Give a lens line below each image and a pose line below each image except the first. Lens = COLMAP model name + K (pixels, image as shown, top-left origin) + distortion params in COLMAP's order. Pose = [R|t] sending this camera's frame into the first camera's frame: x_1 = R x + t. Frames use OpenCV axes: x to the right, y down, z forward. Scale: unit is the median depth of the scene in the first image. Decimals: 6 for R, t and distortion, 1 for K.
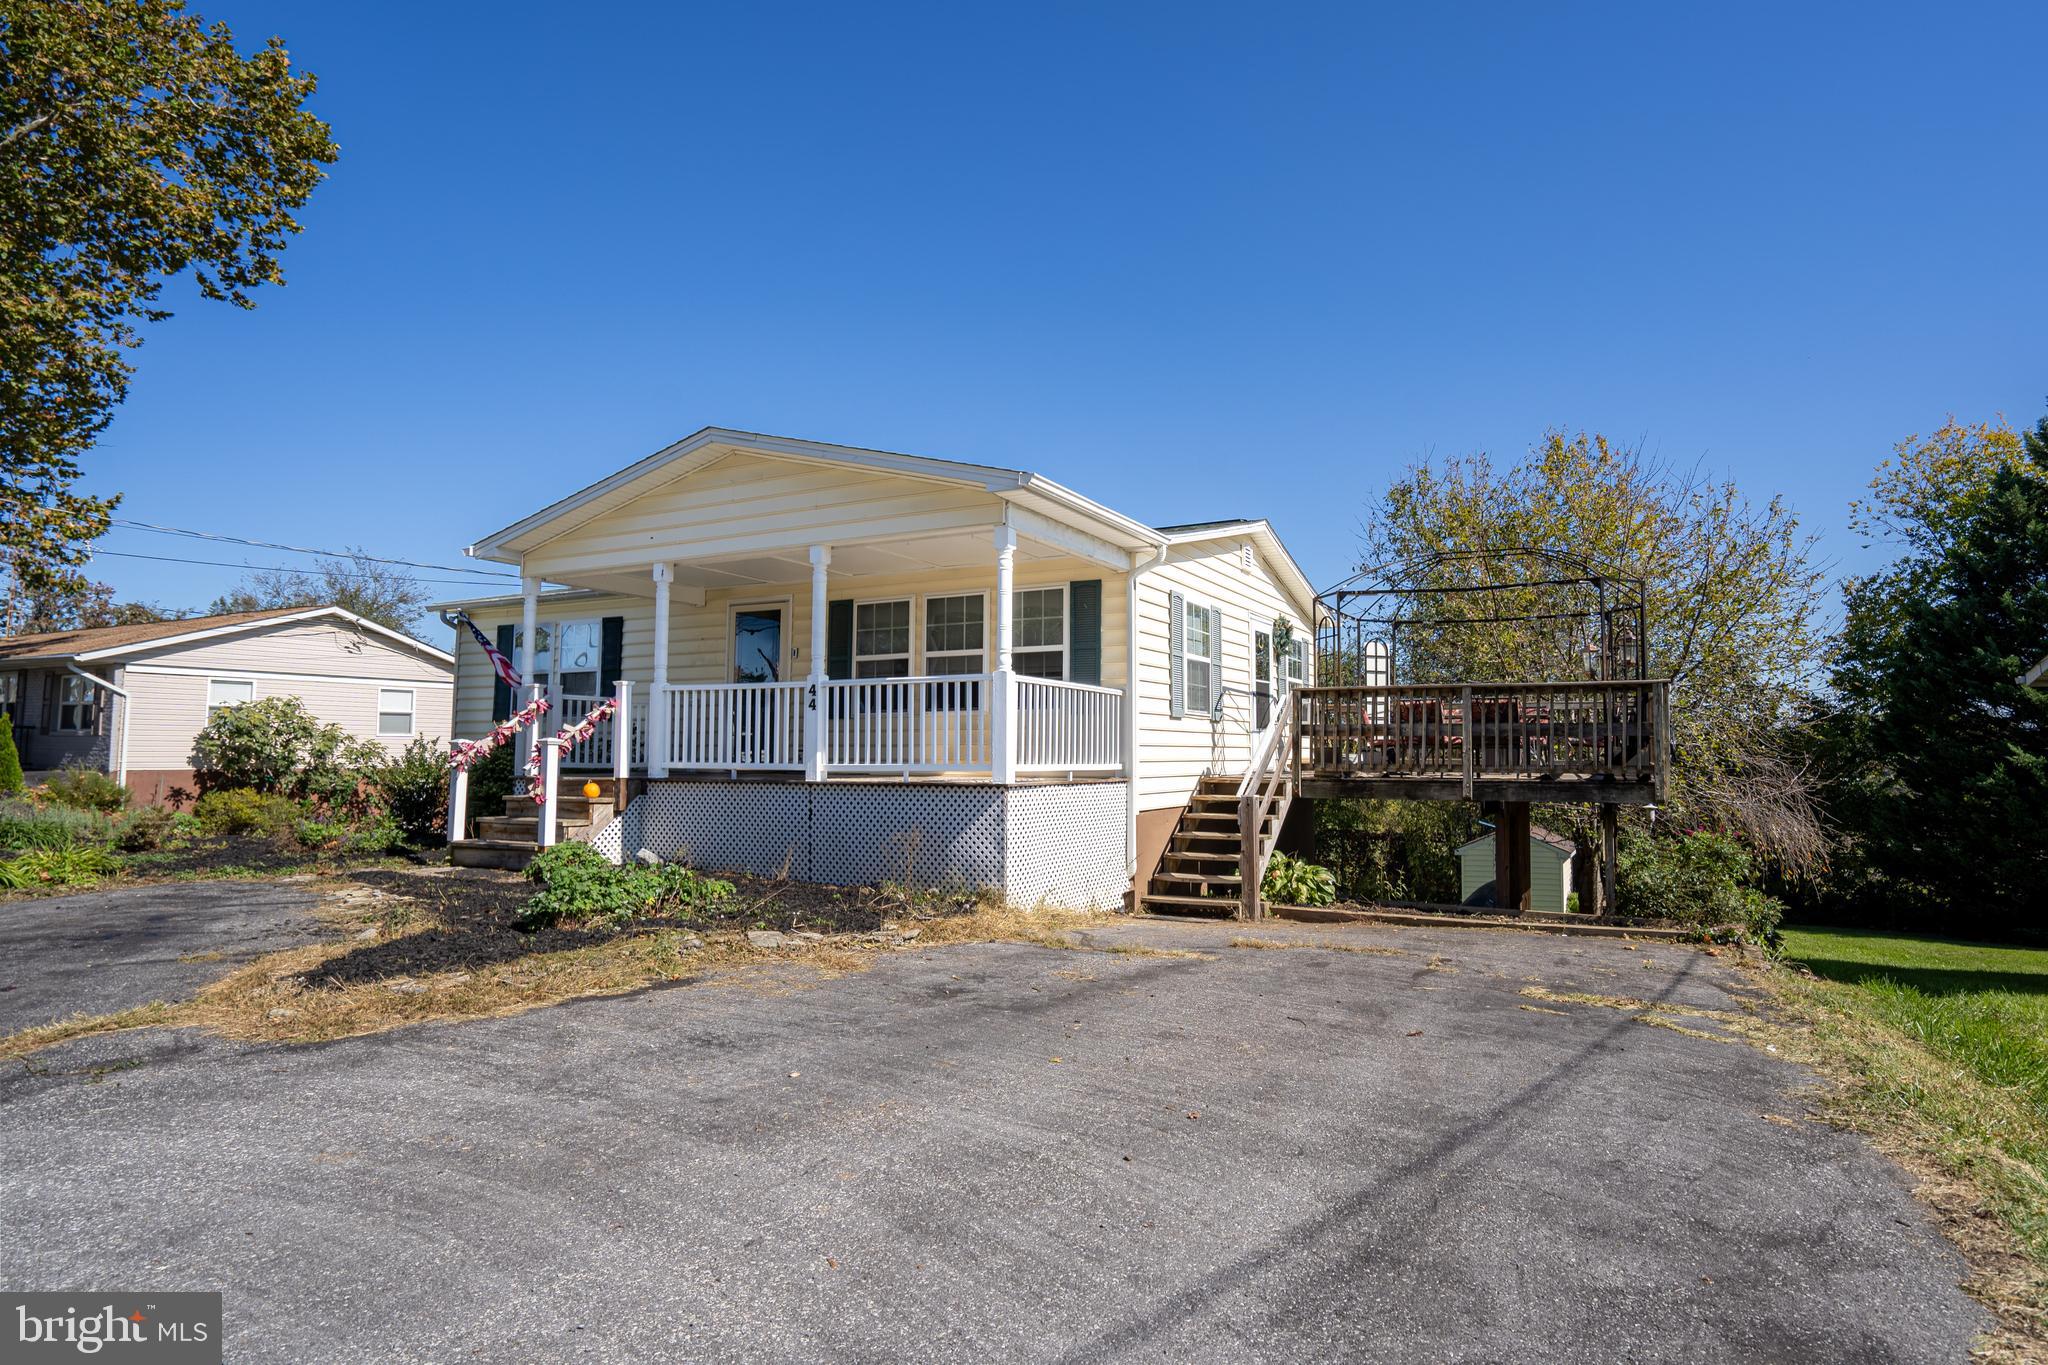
lens RADIAL K [[1086.5, 0, 1124.0], [0, 1086.5, 655.6], [0, 0, 1]] dist [-0.046299, 0.010302]
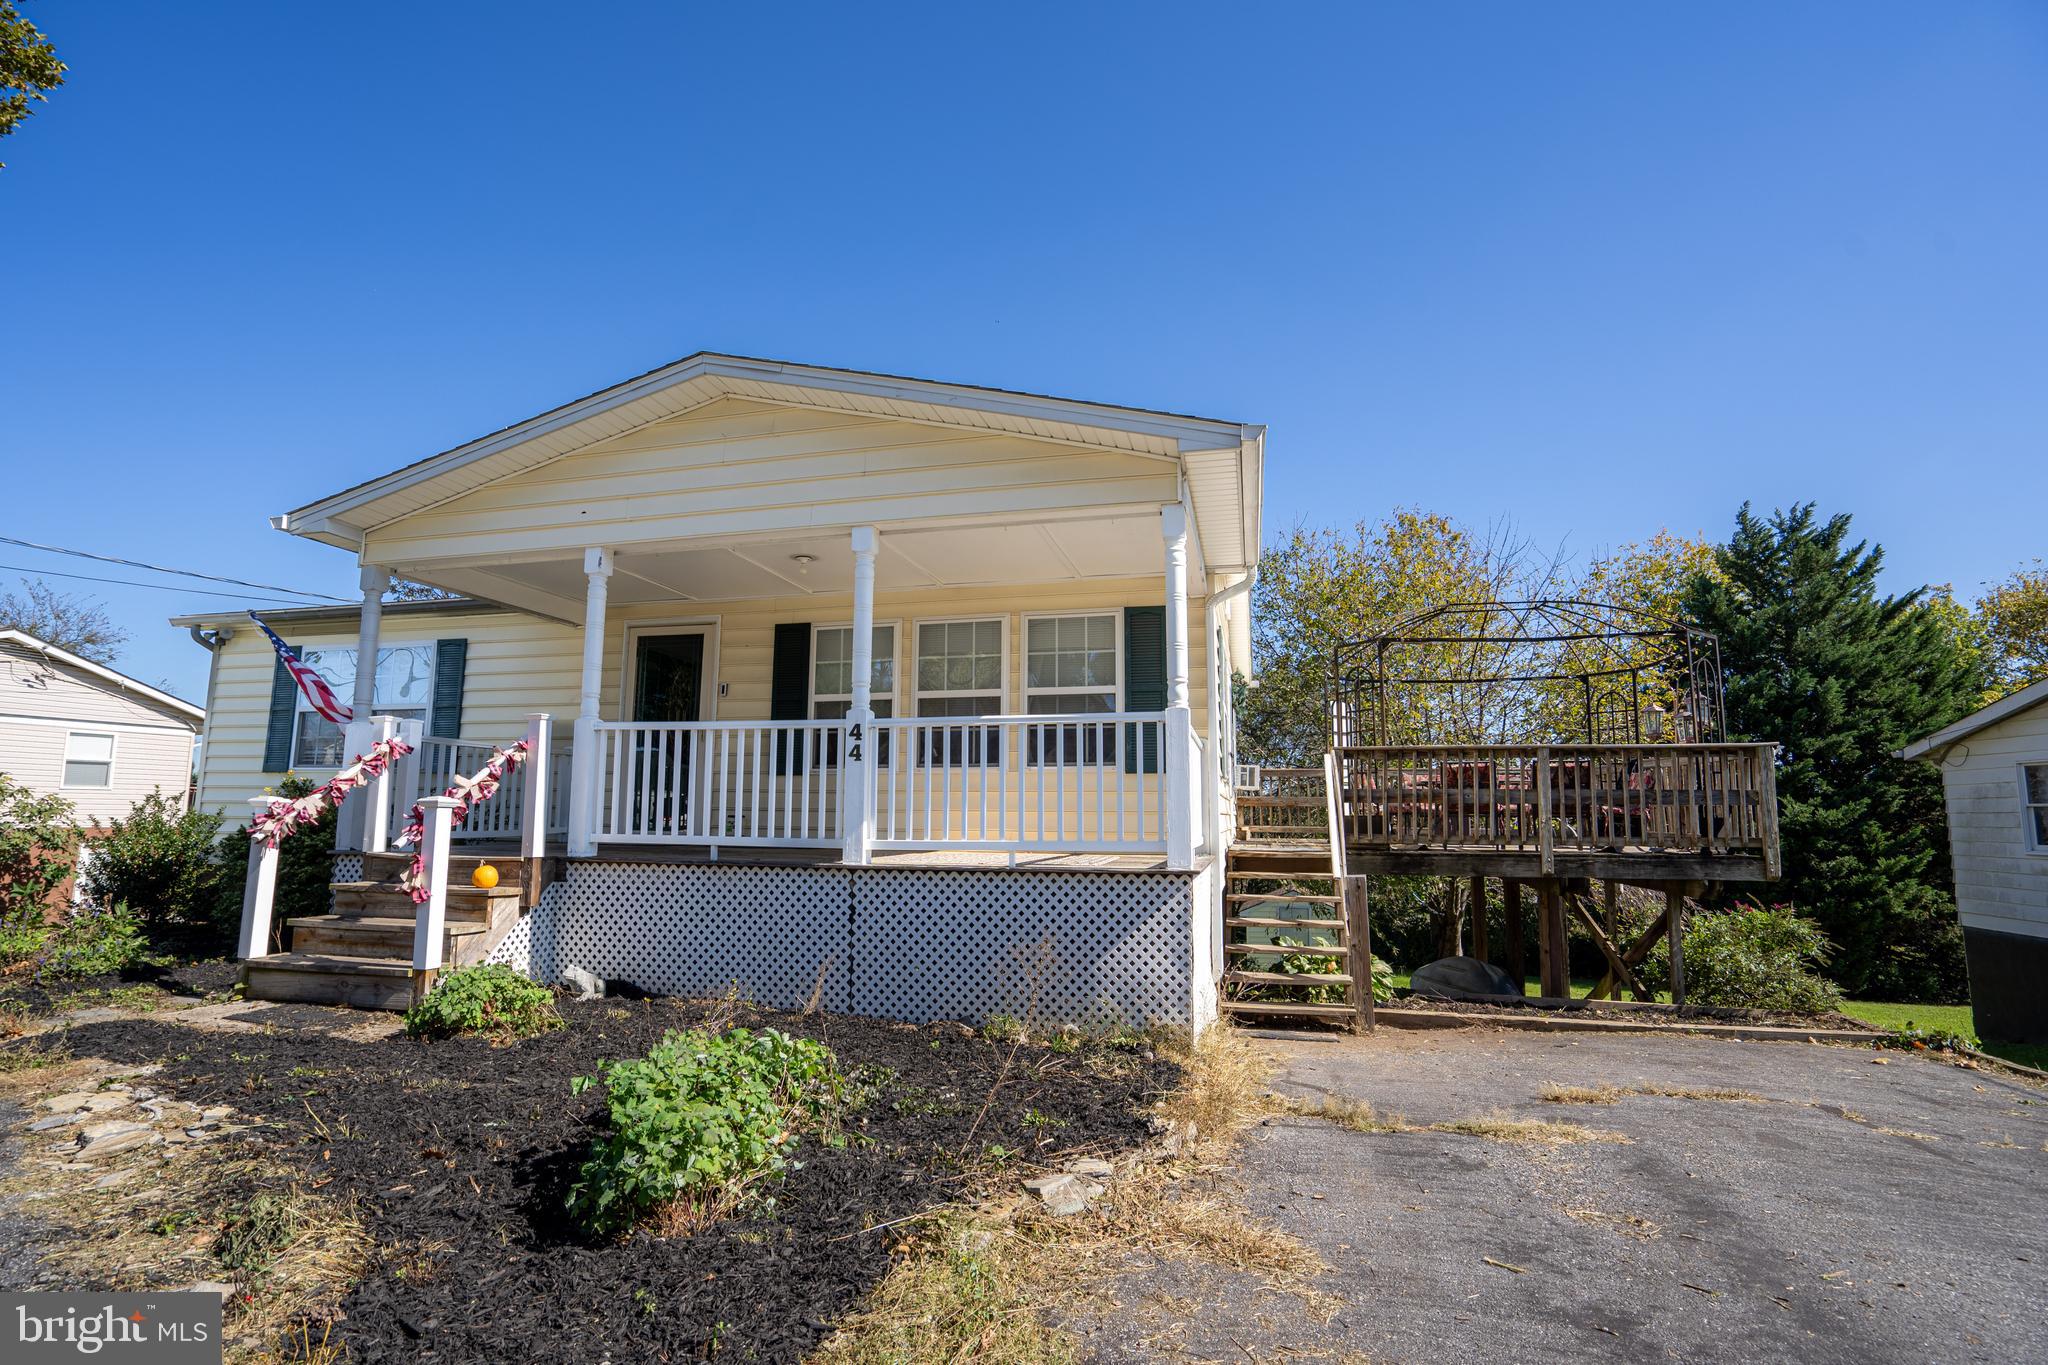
lens RADIAL K [[955.0, 0, 1001.7], [0, 955.0, 676.8], [0, 0, 1]] dist [-0.047706, 0.015197]
pose [[0.981020, 0.034487, 0.190814, -0.280158], [-0.024046, 0.998098, -0.056765, 0.026243], [-0.192409, 0.051099, 0.979984, 0.340754]]
